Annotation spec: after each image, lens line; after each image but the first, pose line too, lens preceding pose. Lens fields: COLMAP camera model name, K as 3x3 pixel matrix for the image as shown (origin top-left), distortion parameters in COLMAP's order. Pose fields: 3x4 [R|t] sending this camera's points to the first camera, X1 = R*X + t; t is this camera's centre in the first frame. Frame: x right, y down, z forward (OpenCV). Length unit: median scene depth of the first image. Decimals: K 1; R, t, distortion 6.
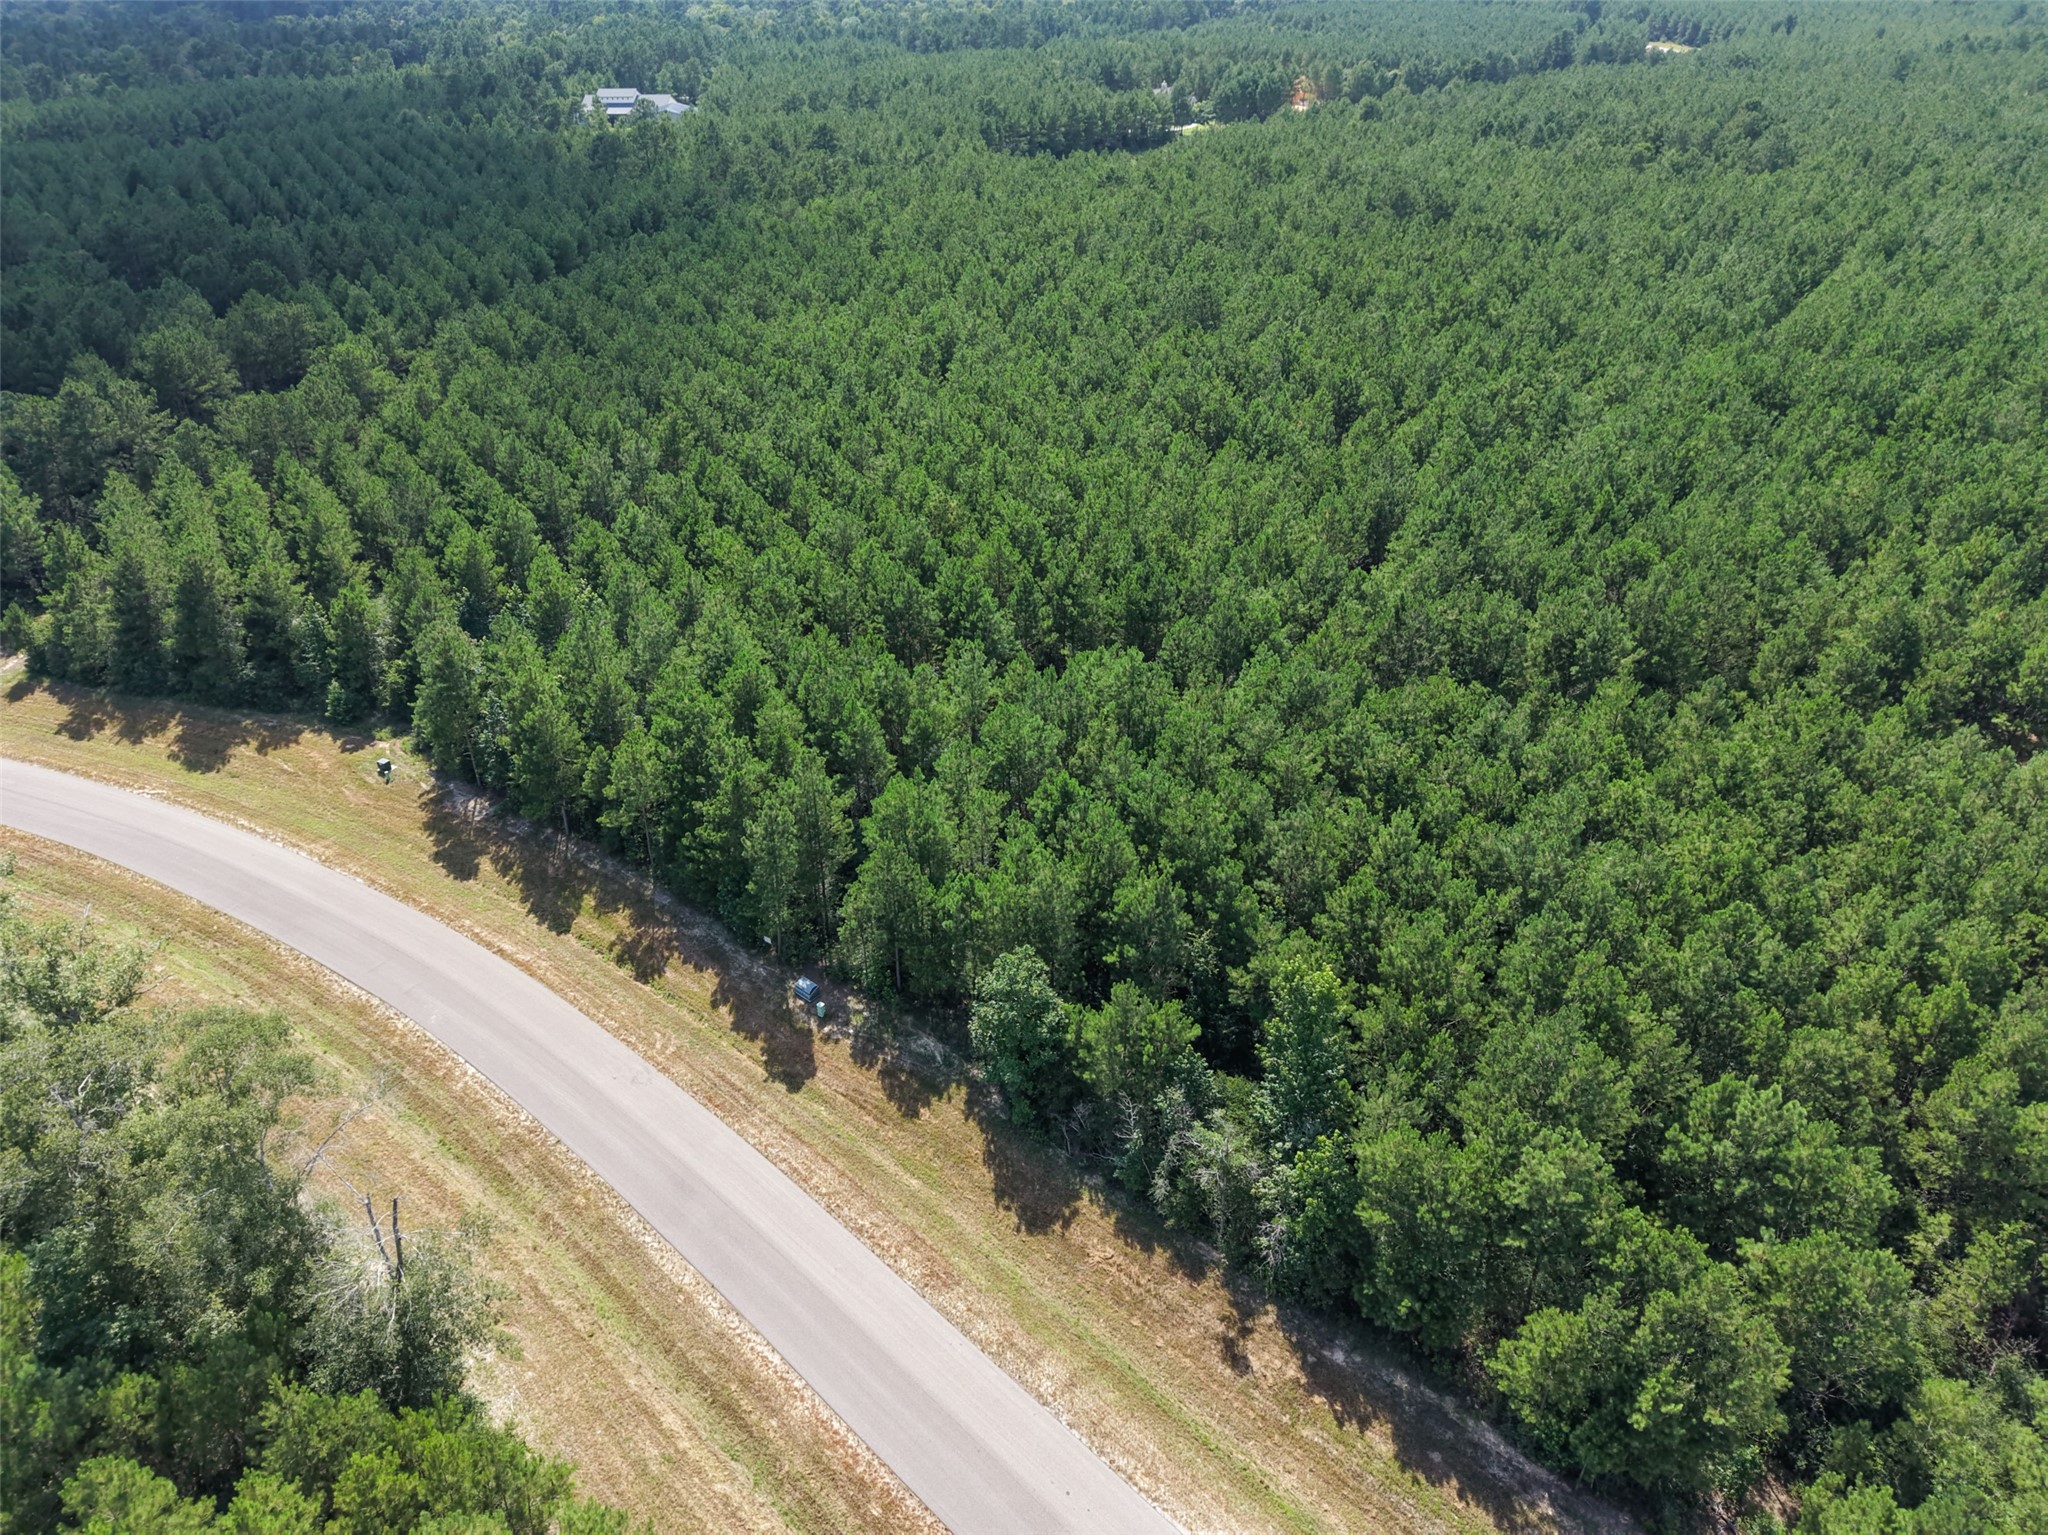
lens RADIAL K [[1384.3, 0, 1024.0], [0, 1384.3, 767.5], [0, 0, 1]] dist [0.014777, -0.002455]
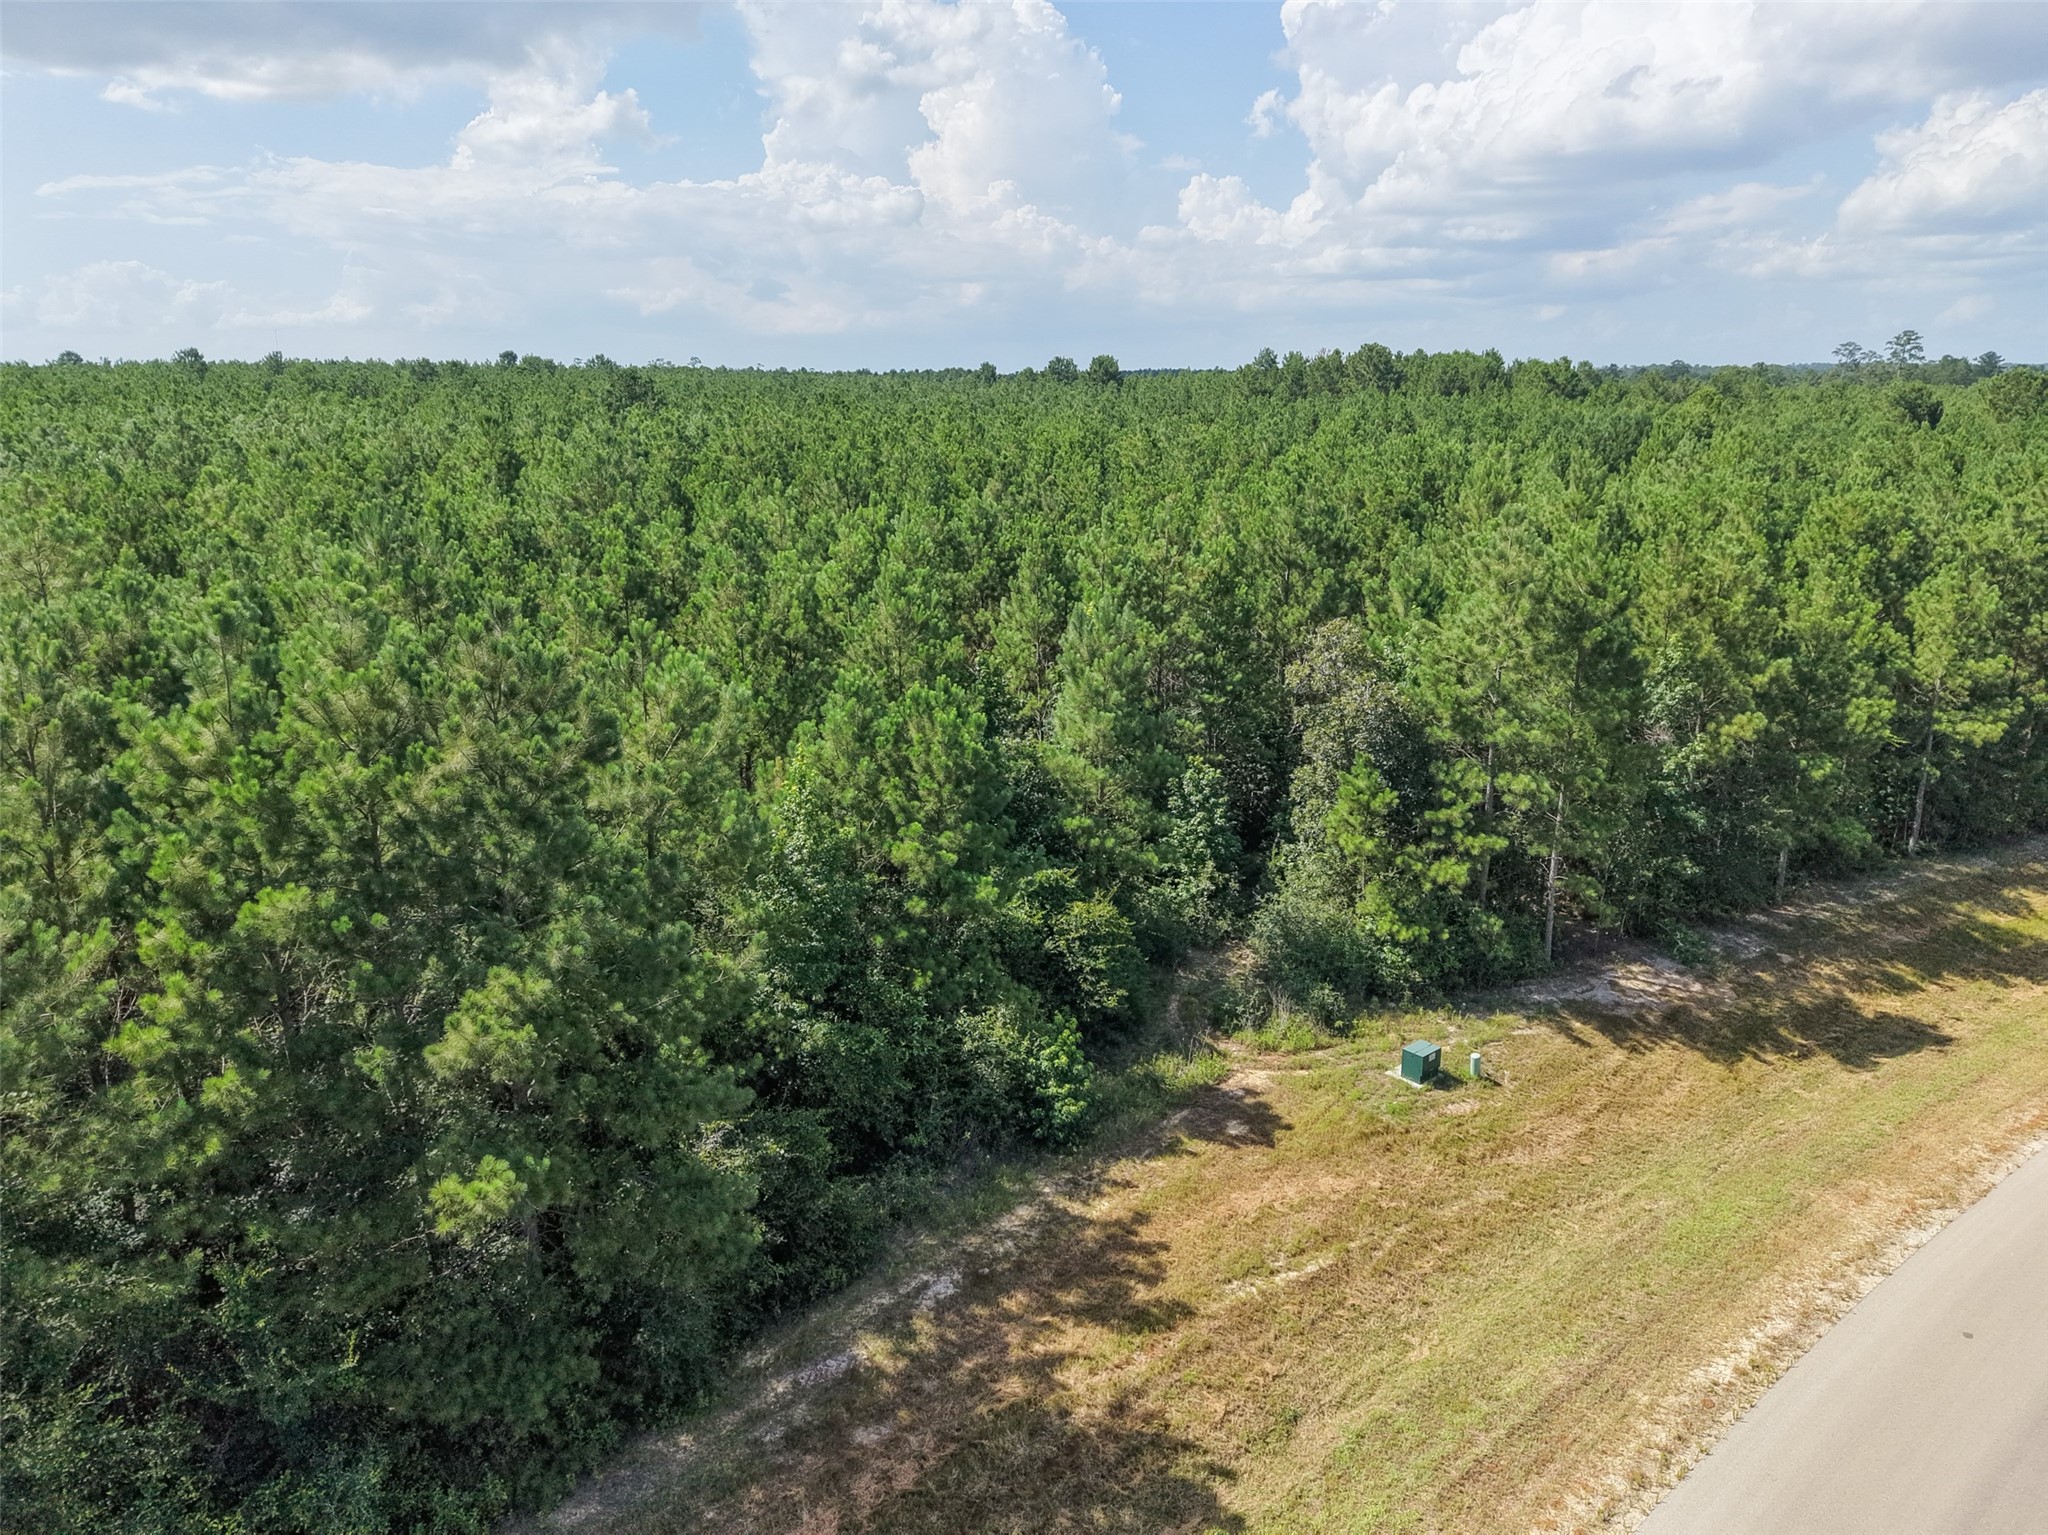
lens RADIAL K [[1384.3, 0, 1024.0], [0, 1384.3, 767.5], [0, 0, 1]] dist [0.014777, -0.002455]
pose [[0.388310, -0.235544, 0.890918, -0.911710], [0.474945, 0.879645, 0.025557, -0.136326], [-0.789711, 0.413212, 0.453445, 1.061119]]
